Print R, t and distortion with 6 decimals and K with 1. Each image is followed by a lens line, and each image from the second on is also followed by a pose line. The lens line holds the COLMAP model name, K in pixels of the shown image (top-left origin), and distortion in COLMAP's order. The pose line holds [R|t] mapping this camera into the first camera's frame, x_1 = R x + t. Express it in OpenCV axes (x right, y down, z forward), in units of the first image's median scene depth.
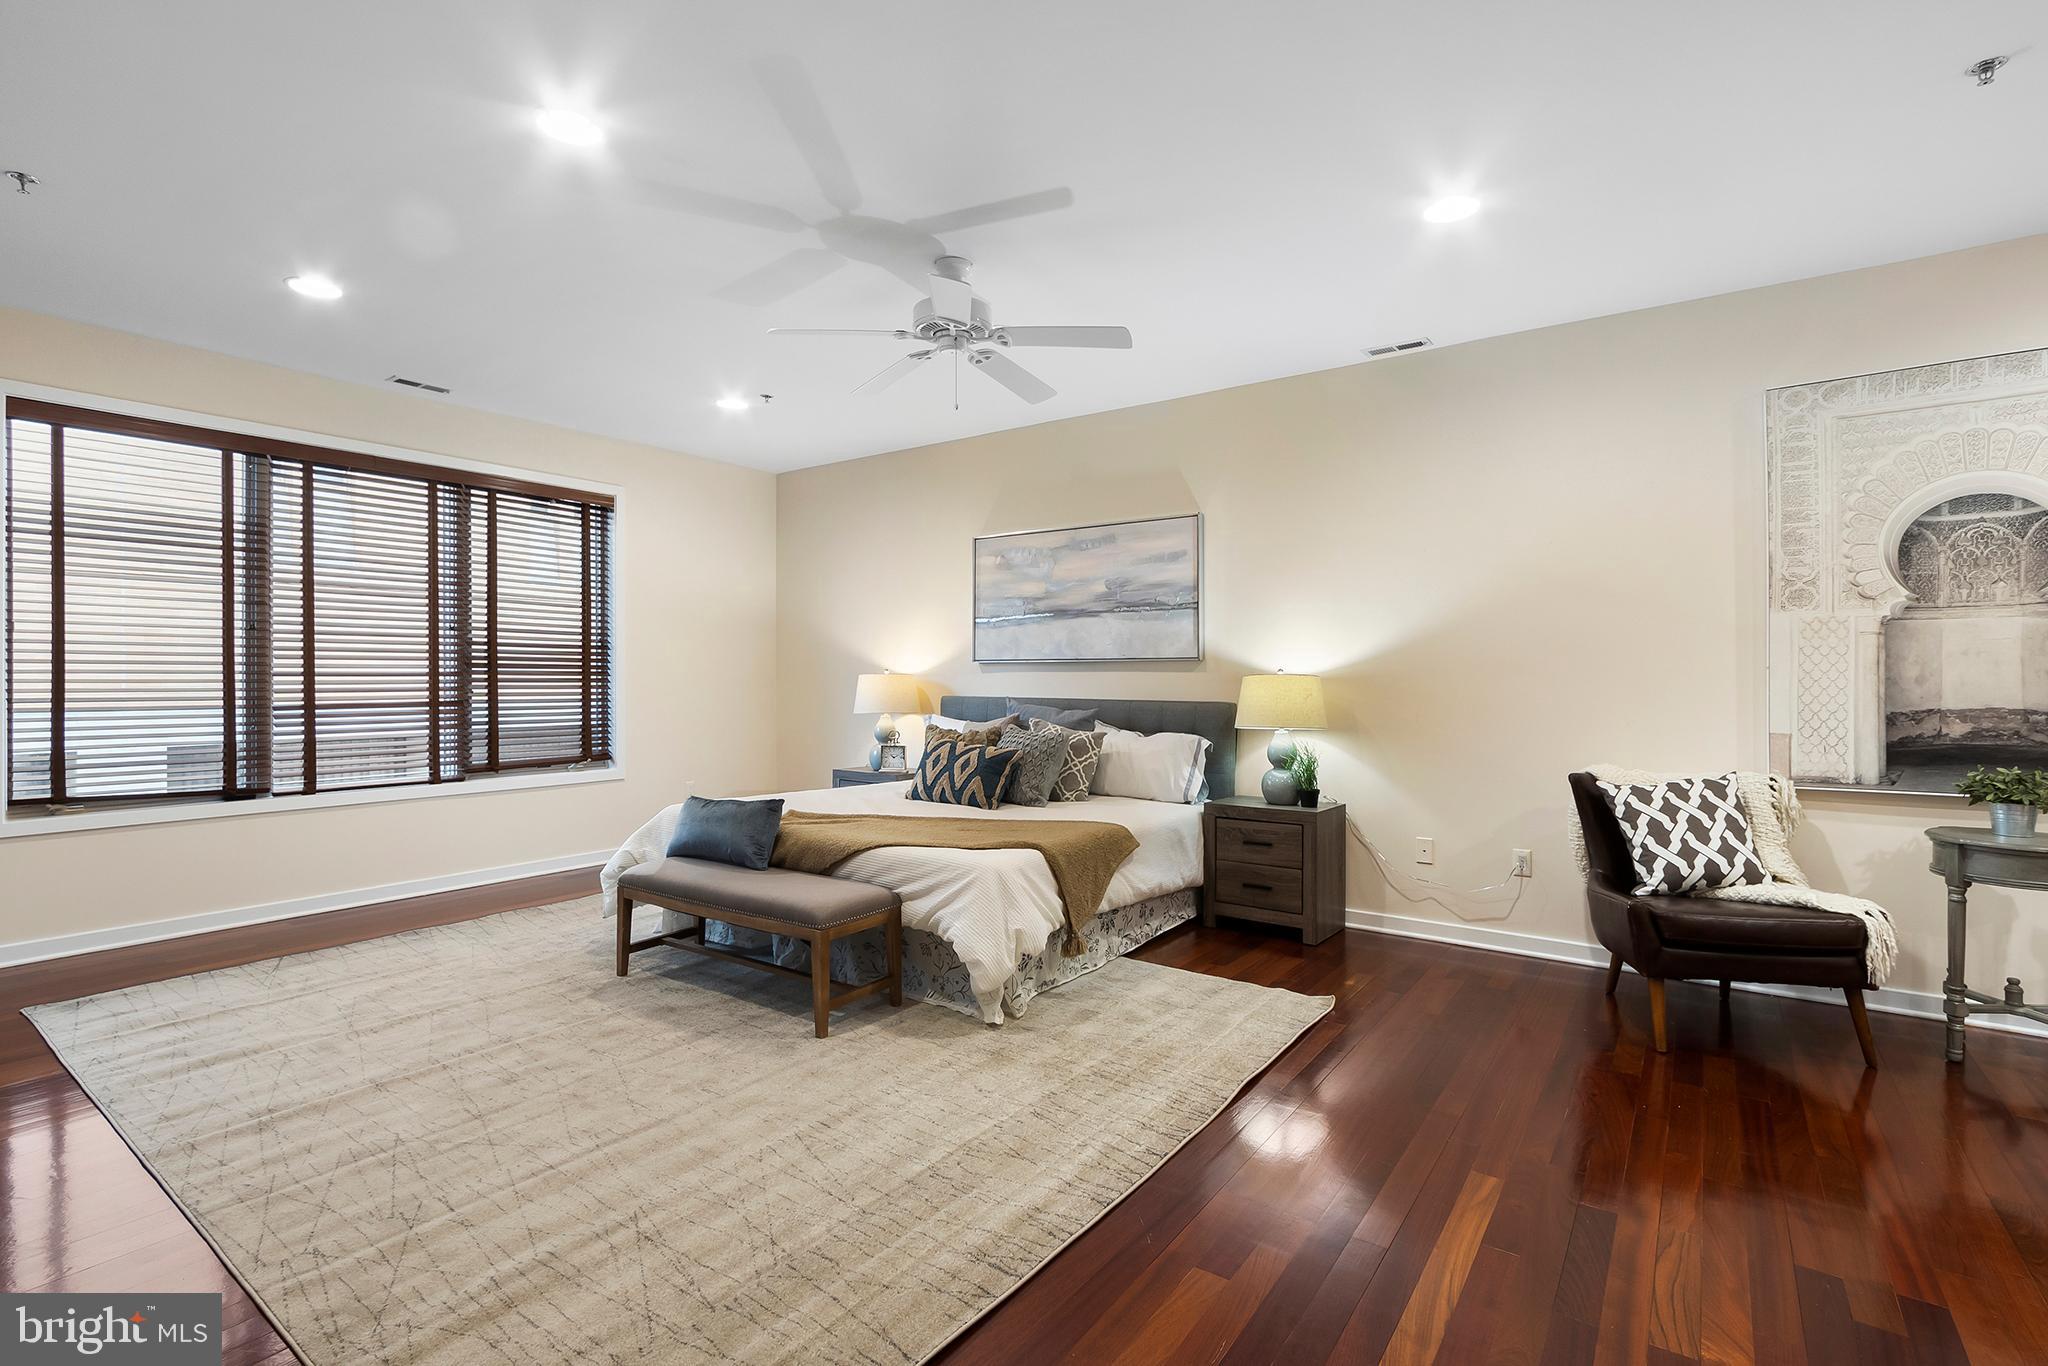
lens RADIAL K [[955.9, 0, 1020.9], [0, 955.9, 675.4], [0, 0, 1]] dist [0.006220, -0.004753]
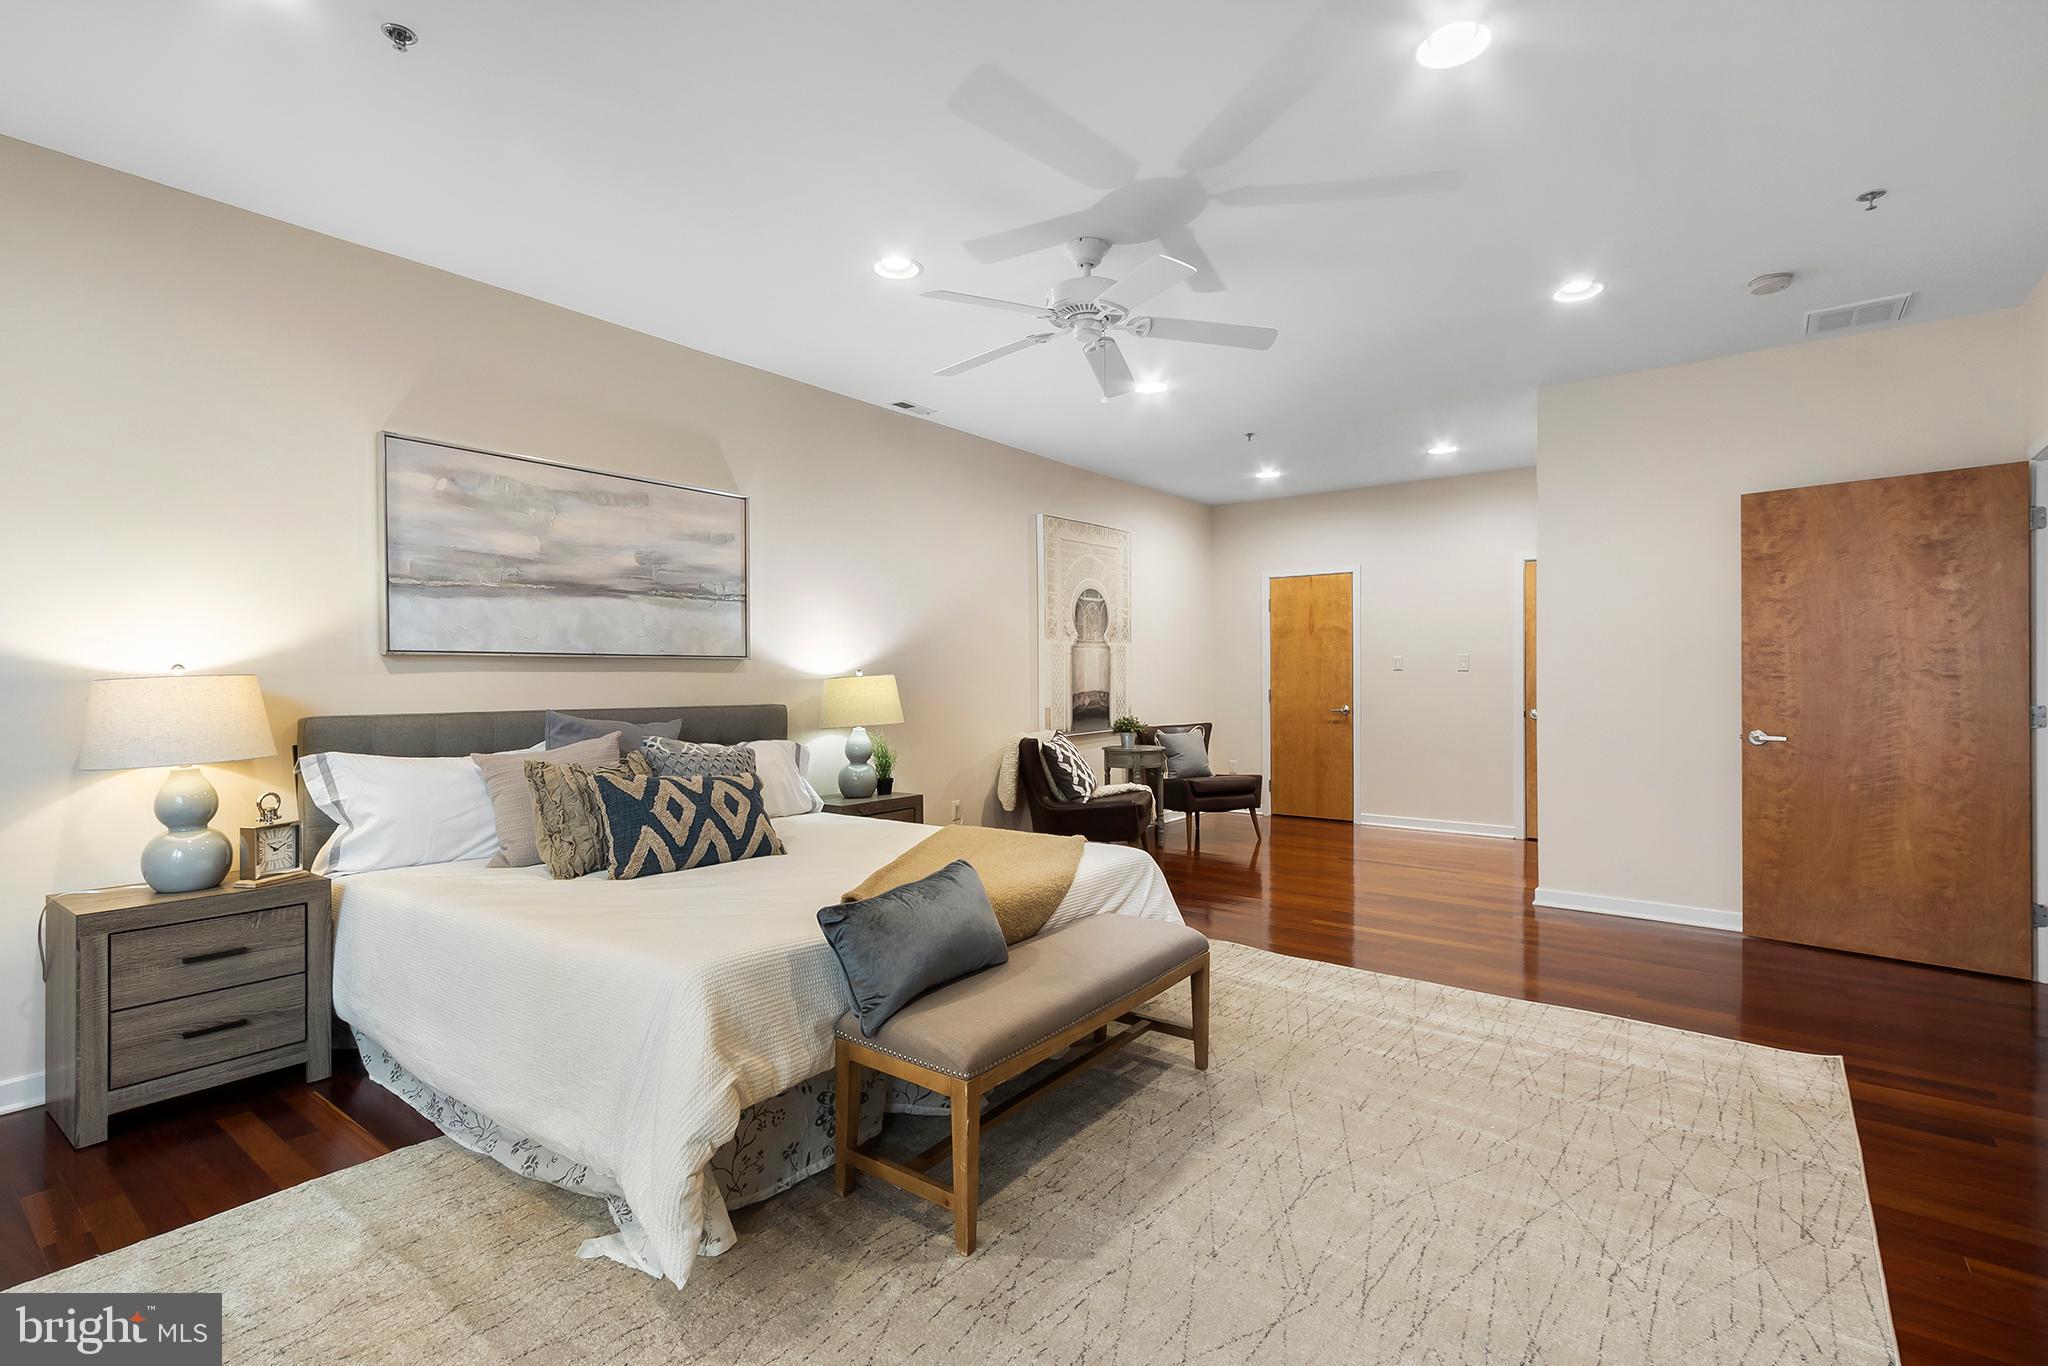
lens RADIAL K [[955.9, 0, 1004.7], [0, 955.9, 679.4], [0, 0, 1]] dist [0.006220, -0.004753]
pose [[0.027718, -0.004458, 0.999606, -0.701197], [0.002653, 0.999987, 0.004386, -0.000158], [-0.999612, 0.002531, 0.027729, 0.720110]]
